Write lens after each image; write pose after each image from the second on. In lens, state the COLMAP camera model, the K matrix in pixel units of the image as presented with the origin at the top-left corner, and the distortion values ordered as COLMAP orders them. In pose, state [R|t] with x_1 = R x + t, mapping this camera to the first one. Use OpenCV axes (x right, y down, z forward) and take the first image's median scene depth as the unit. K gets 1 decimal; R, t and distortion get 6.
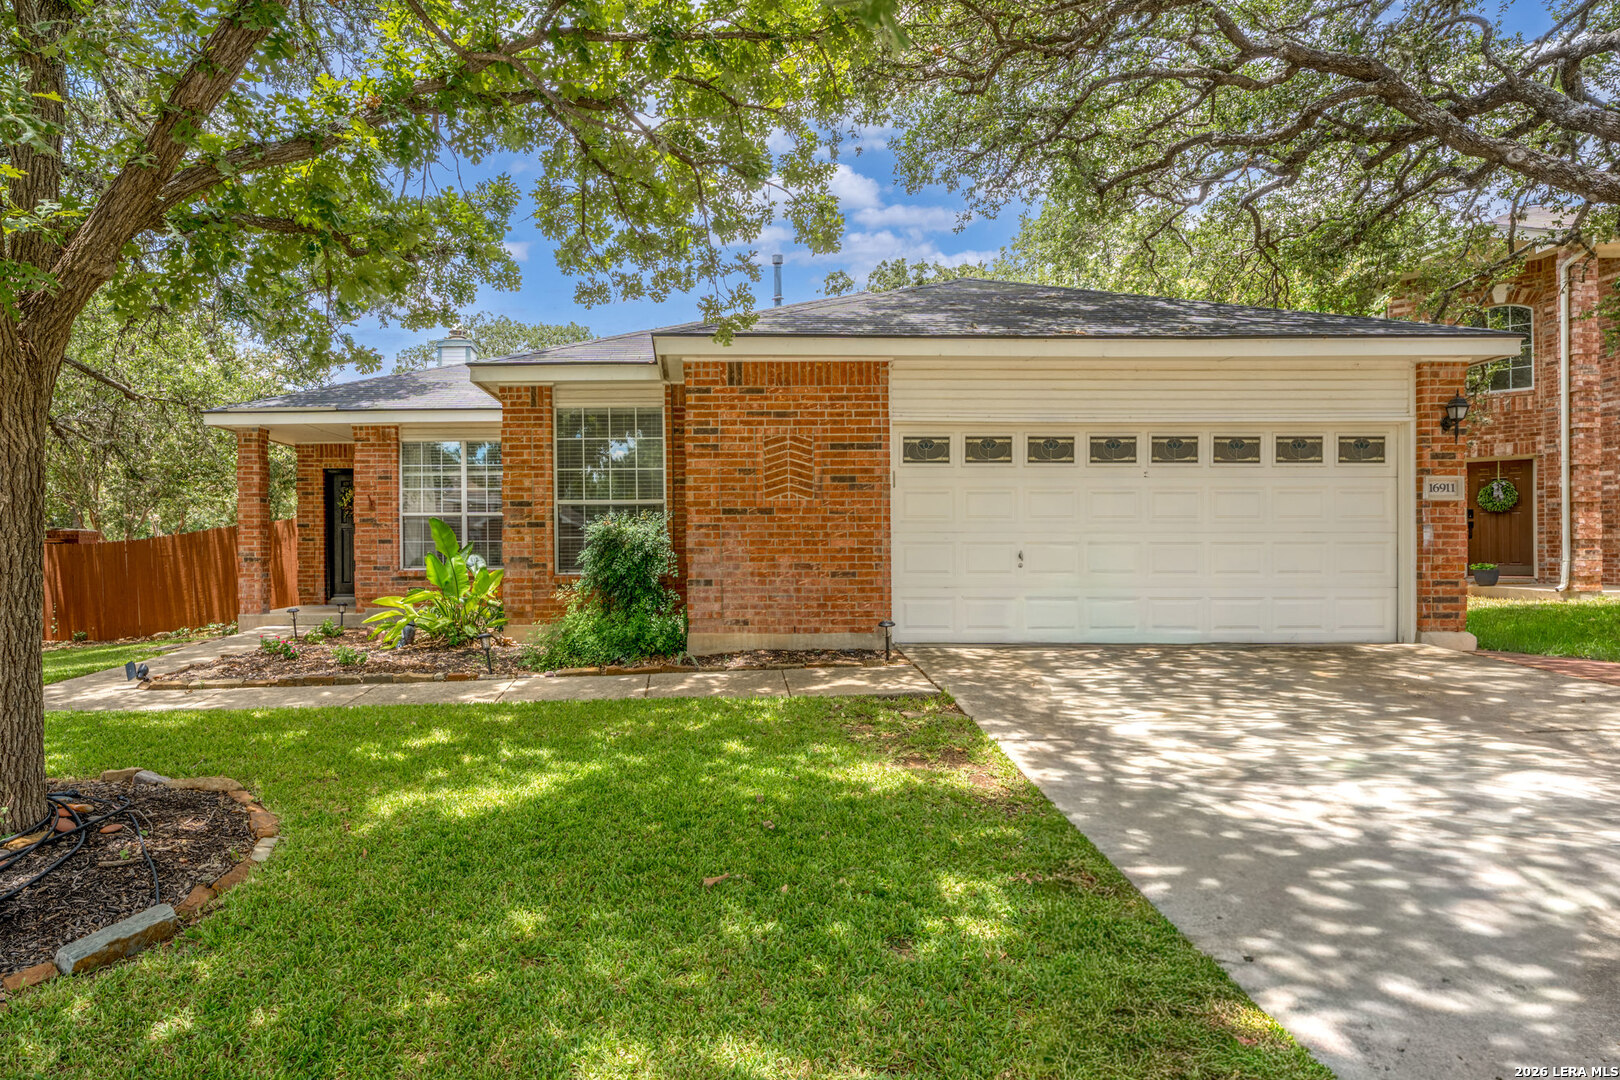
lens RADIAL K [[941.6, 0, 796.0], [0, 941.6, 550.5], [0, 0, 1]] dist [-0.021462, 0.000948]
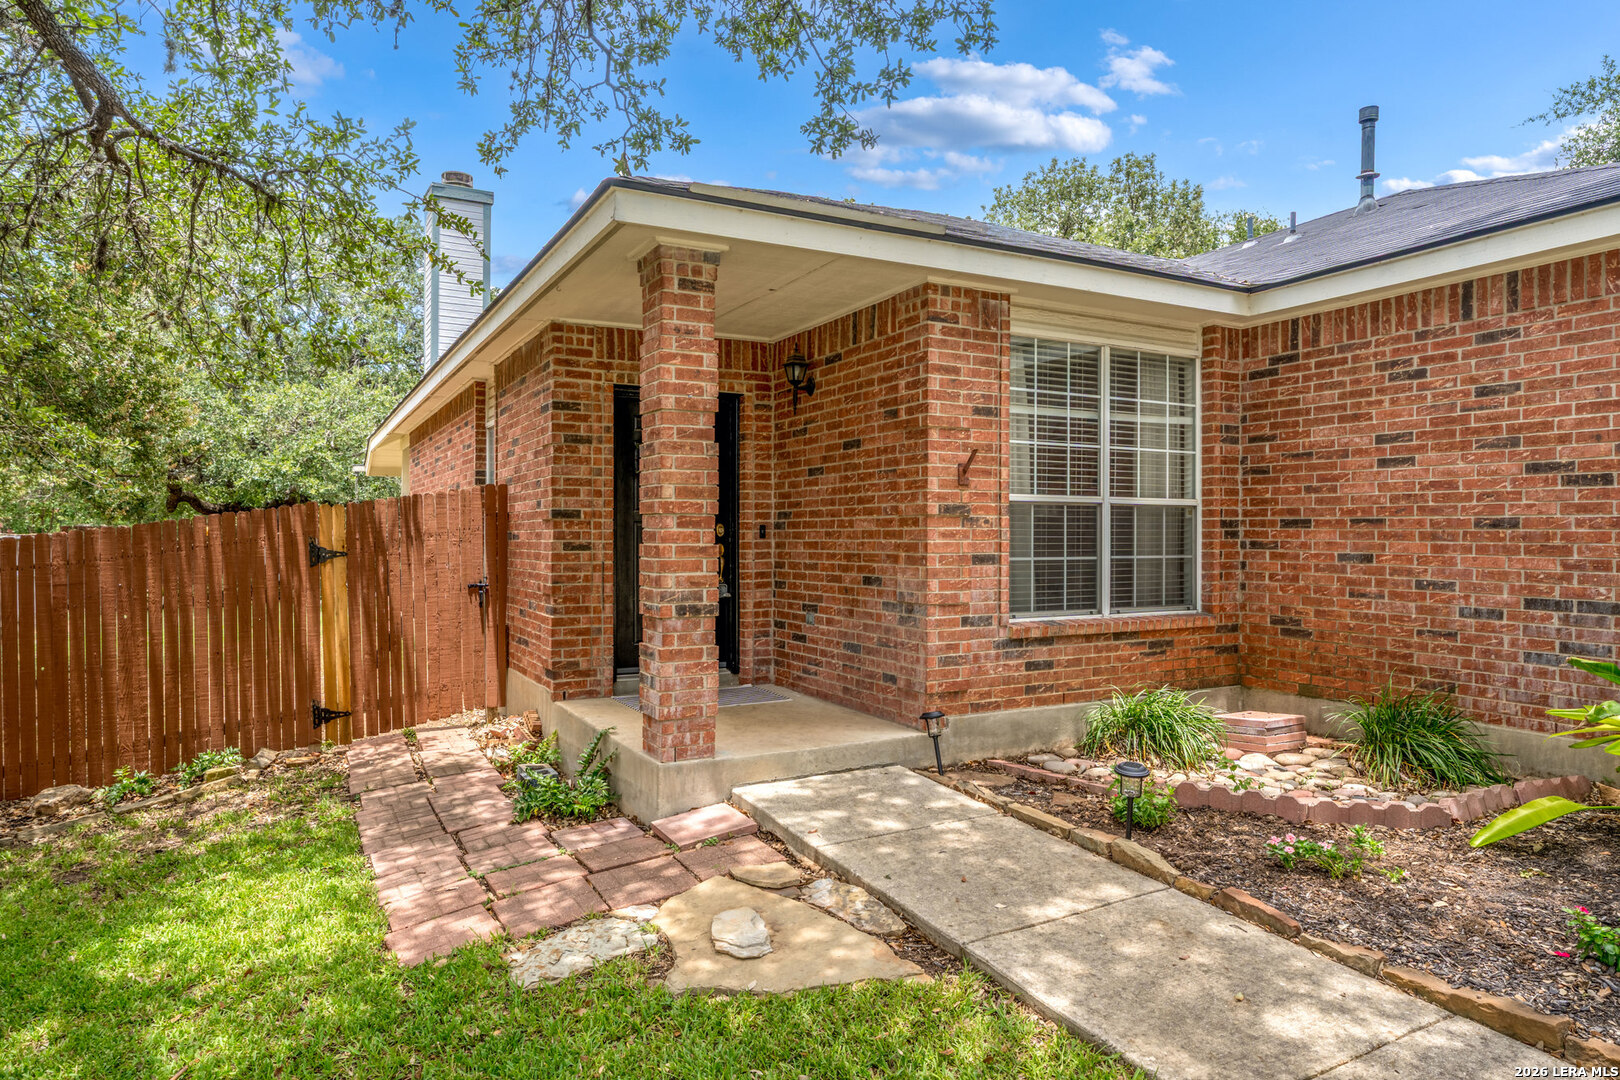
lens RADIAL K [[964.9, 0, 801.5], [0, 964.9, 538.9], [0, 0, 1]] dist [-0.024236, 0.000118]
pose [[0.893817, 0.004225, 0.448413, -1.006268], [-0.006084, 0.999978, 0.002707, -0.027481], [-0.448392, -0.005148, 0.893822, 0.901652]]
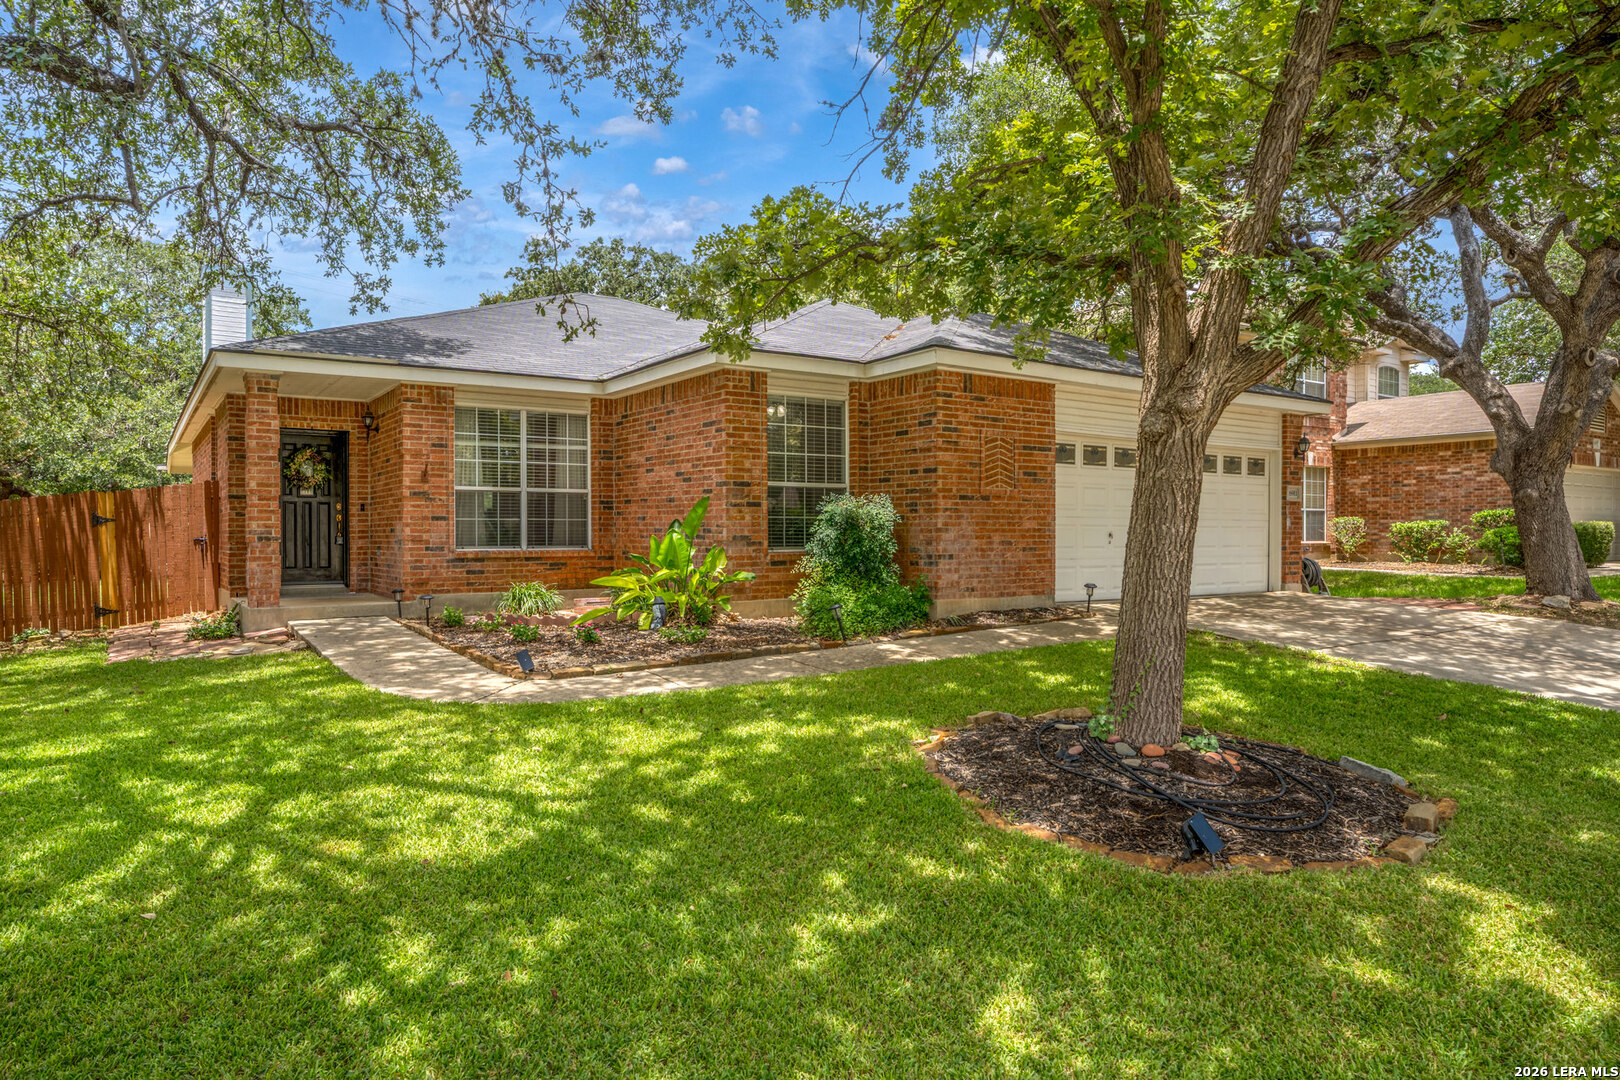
lens RADIAL K [[968.2, 0, 801.6], [0, 968.2, 542.8], [0, 0, 1]] dist [-0.024689, 0.001393]
pose [[0.835392, -0.002226, 0.549651, -0.918502], [-0.003436, 0.999951, 0.009272, 0.005577], [-0.549644, -0.009634, 0.835343, 0.081489]]
